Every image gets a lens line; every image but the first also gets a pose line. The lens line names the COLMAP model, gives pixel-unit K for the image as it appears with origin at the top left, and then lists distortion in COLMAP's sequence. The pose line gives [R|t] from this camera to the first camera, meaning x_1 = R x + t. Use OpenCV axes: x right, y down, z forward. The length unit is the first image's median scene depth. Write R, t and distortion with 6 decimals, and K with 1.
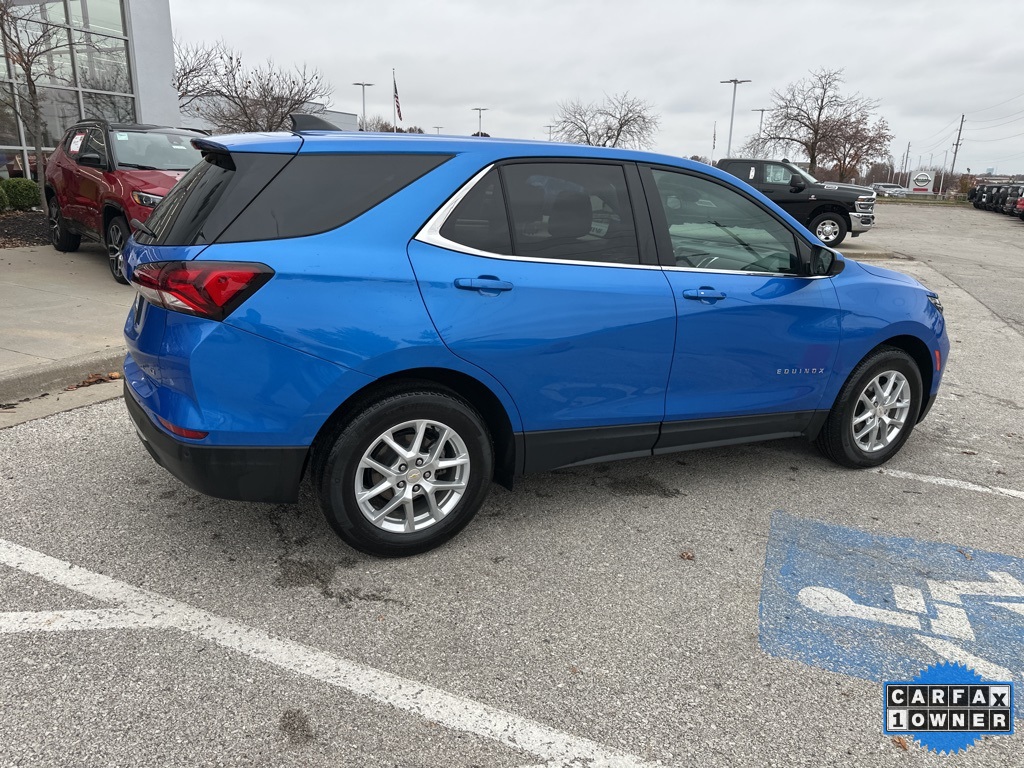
lens RADIAL K [[722.6, 0, 509.4], [0, 722.6, 379.8], [0, 0, 1]] dist [0.028171, -0.032877]
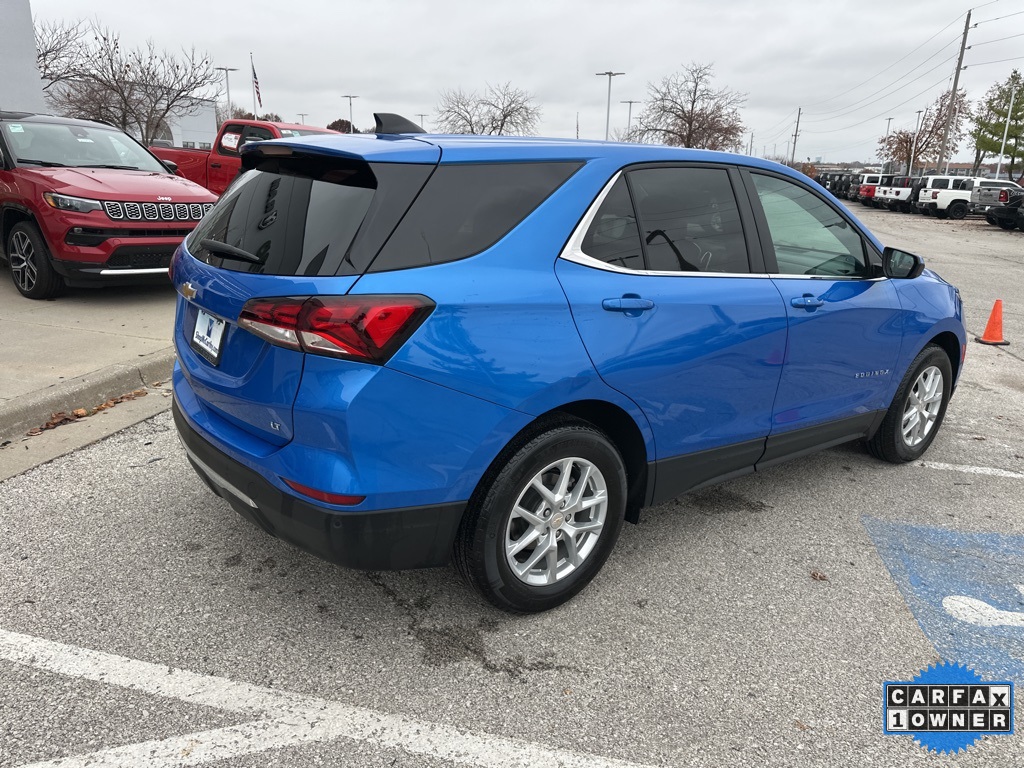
lens RADIAL K [[722.6, 0, 509.2], [0, 722.6, 377.5], [0, 0, 1]] dist [0.028171, -0.032877]
pose [[0.984040, -0.052617, 0.169990, -0.296113], [0.050766, 0.998595, 0.015219, -0.054186], [-0.170552, -0.006347, 0.985328, 0.113675]]
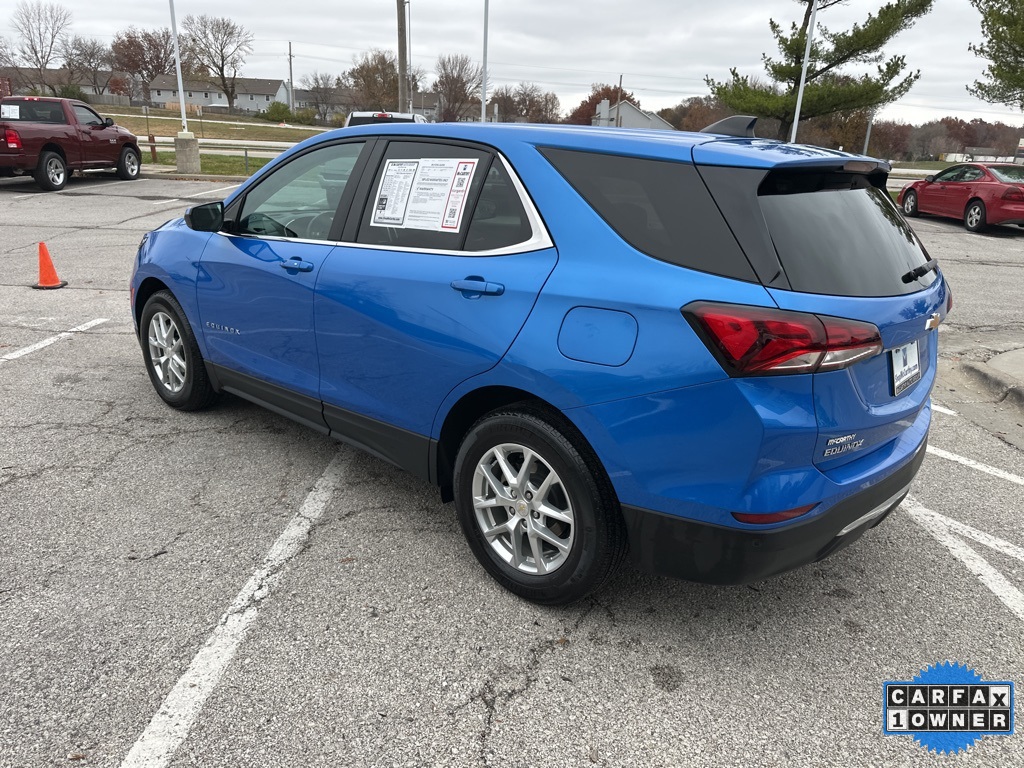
lens RADIAL K [[722.6, 0, 508.3], [0, 722.6, 386.2], [0, 0, 1]] dist [0.028171, -0.032877]
pose [[-0.355072, -0.352899, 0.865671, -1.000872], [0.203026, 0.874799, 0.439895, -0.504476], [-0.912526, 0.331948, -0.238969, 1.515629]]
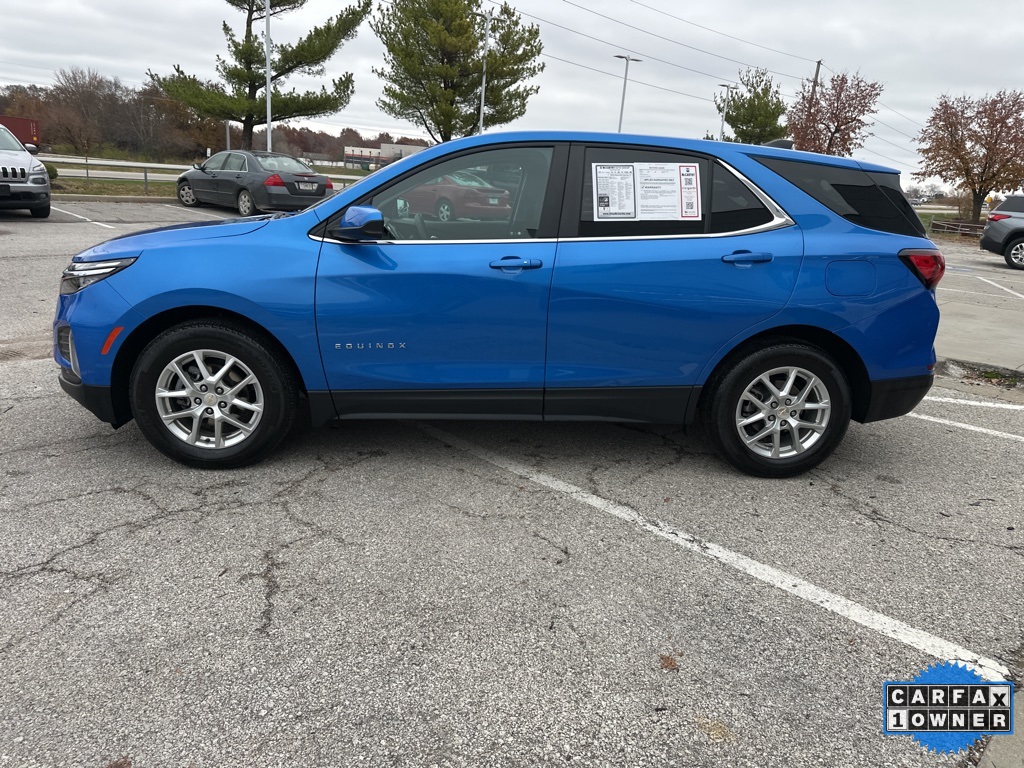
lens RADIAL K [[722.6, 0, 509.2], [0, 722.6, 384.8], [0, 0, 1]] dist [0.028171, -0.032877]
pose [[-0.919554, -0.201702, 0.337249, -0.346878], [0.005148, 0.851961, 0.523579, -0.662359], [-0.392930, 0.483196, -0.782386, 2.384148]]
